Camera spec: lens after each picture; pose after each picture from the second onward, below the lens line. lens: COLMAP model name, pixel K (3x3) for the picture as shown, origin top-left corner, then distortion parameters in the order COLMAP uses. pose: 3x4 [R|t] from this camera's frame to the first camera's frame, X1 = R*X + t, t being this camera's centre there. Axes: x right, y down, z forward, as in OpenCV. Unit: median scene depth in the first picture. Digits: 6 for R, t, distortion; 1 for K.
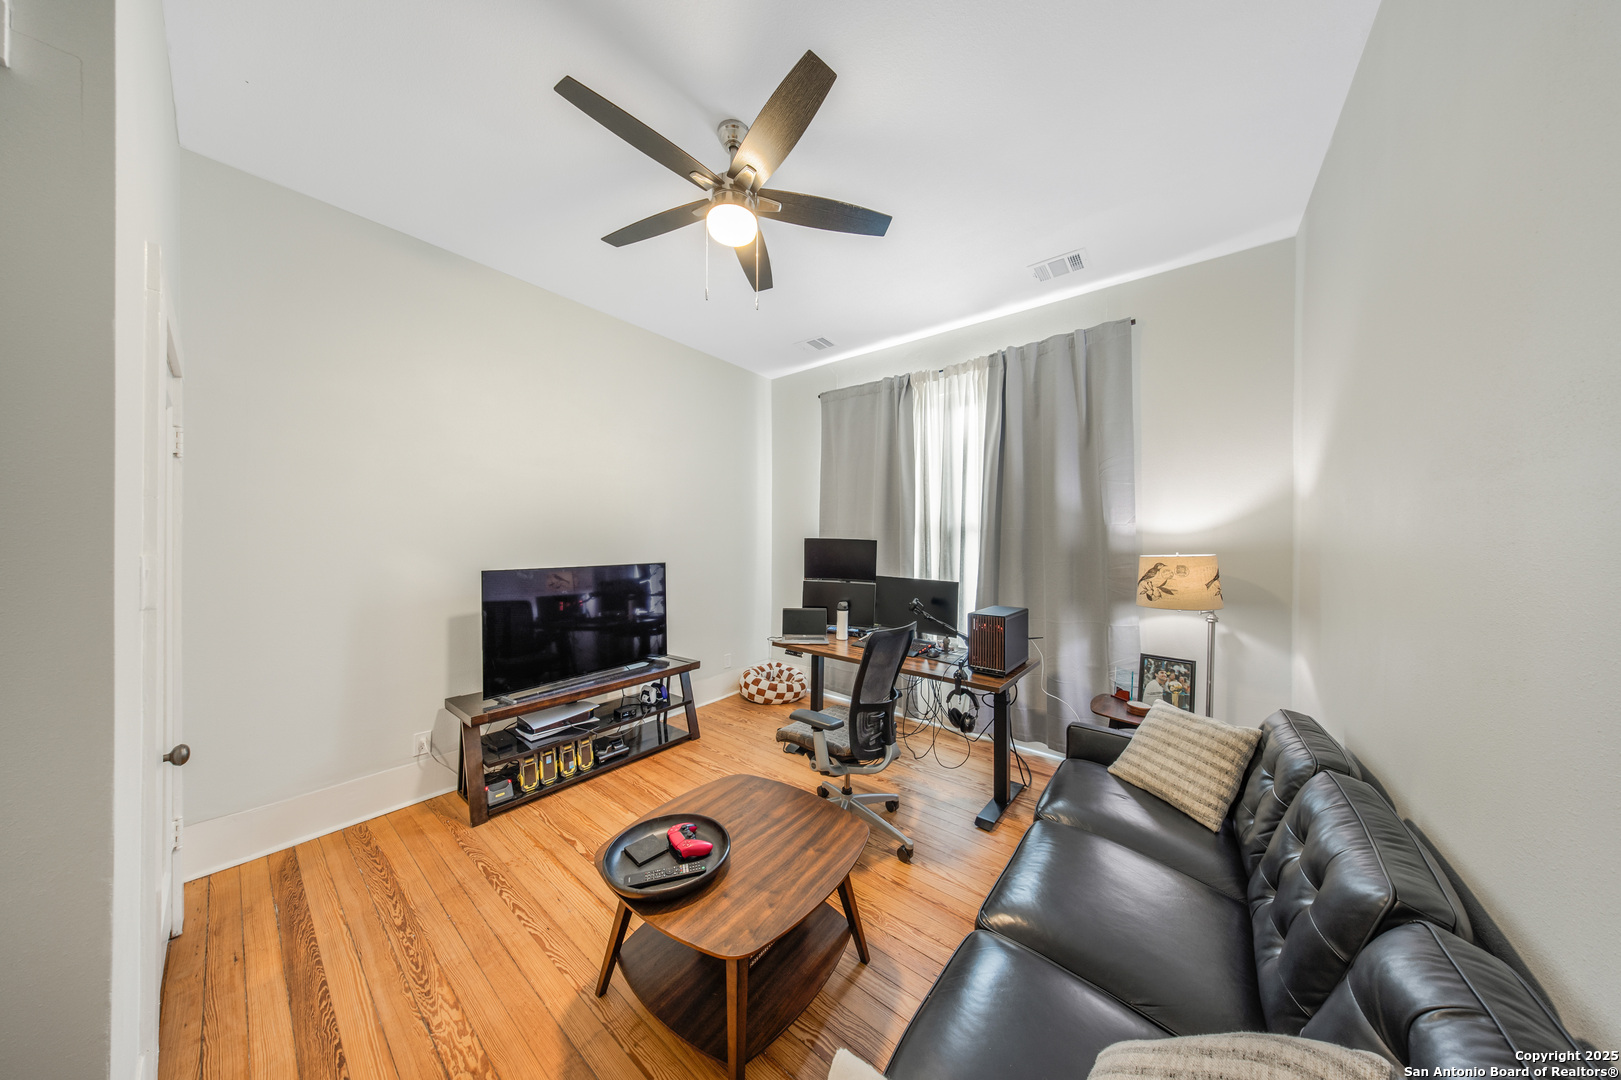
lens RADIAL K [[467.7, 0, 809.0], [0, 467.7, 538.3], [0, 0, 1]] dist [-0.000487, 0.000232]
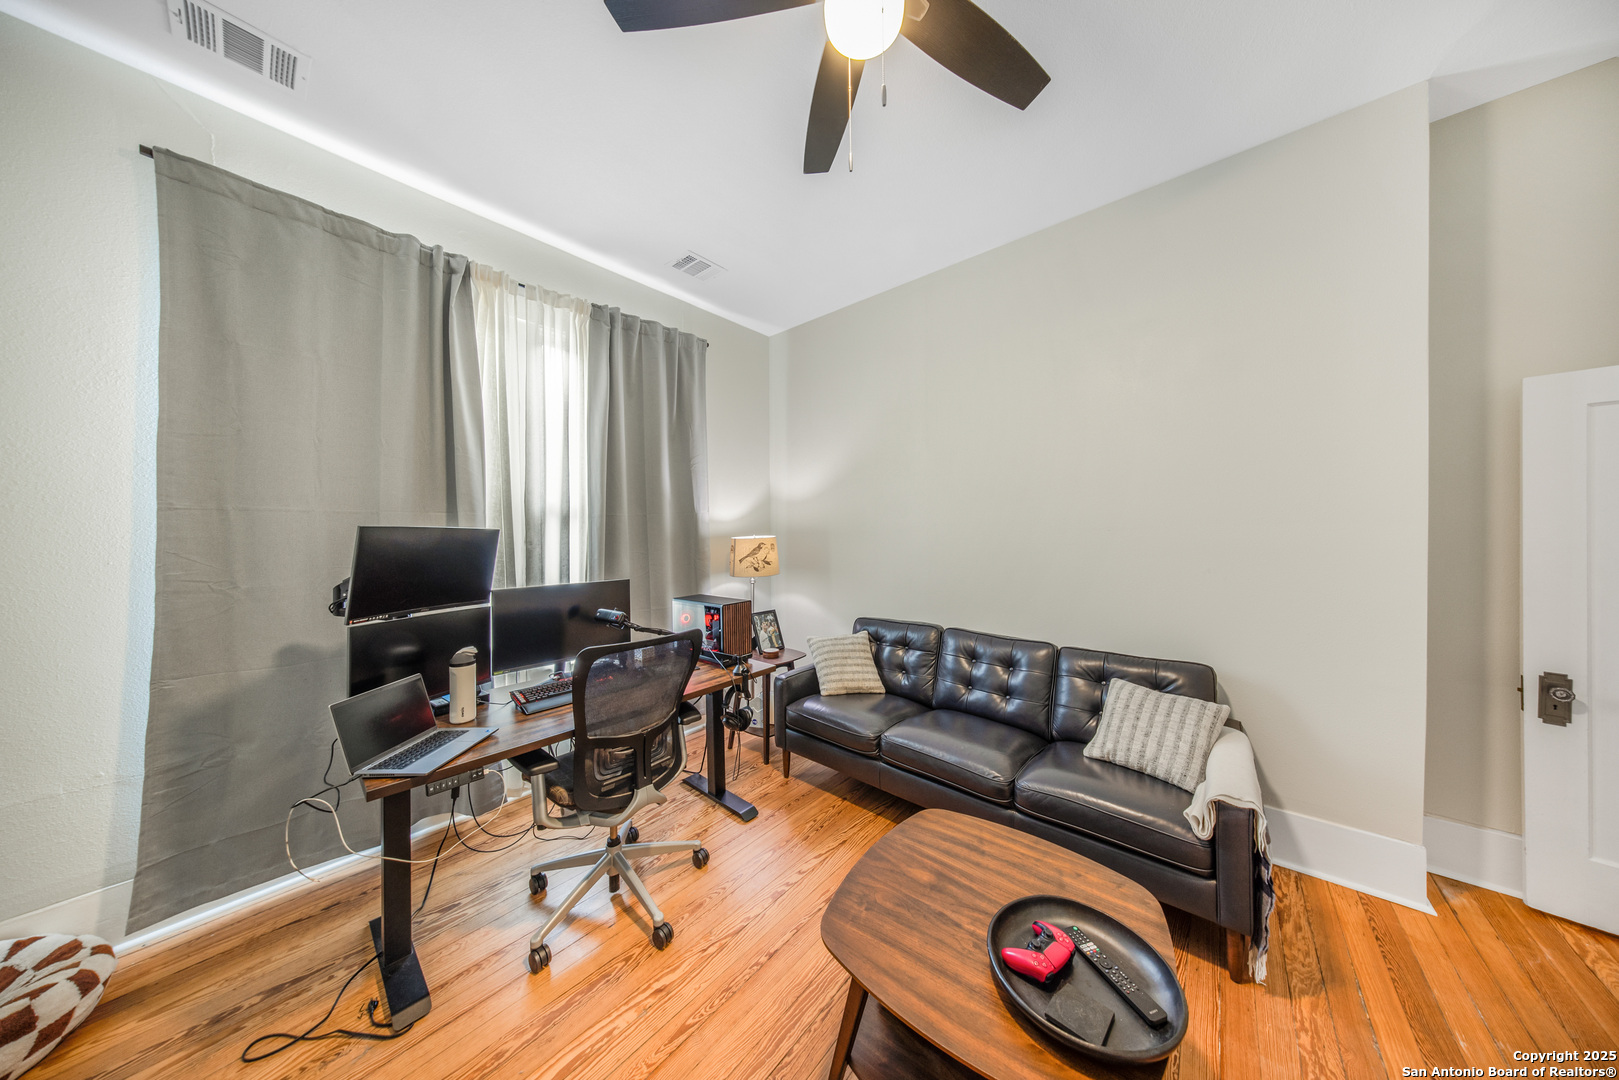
lens RADIAL K [[467.2, 0, 806.3], [0, 467.2, 532.0], [0, 0, 1]] dist [-0.000487, 0.000232]
pose [[0.058703, -0.013972, 0.998178, -0.522430], [0.004924, 0.999894, 0.013707, 0.004034], [-0.998263, 0.004111, 0.058766, 0.712388]]
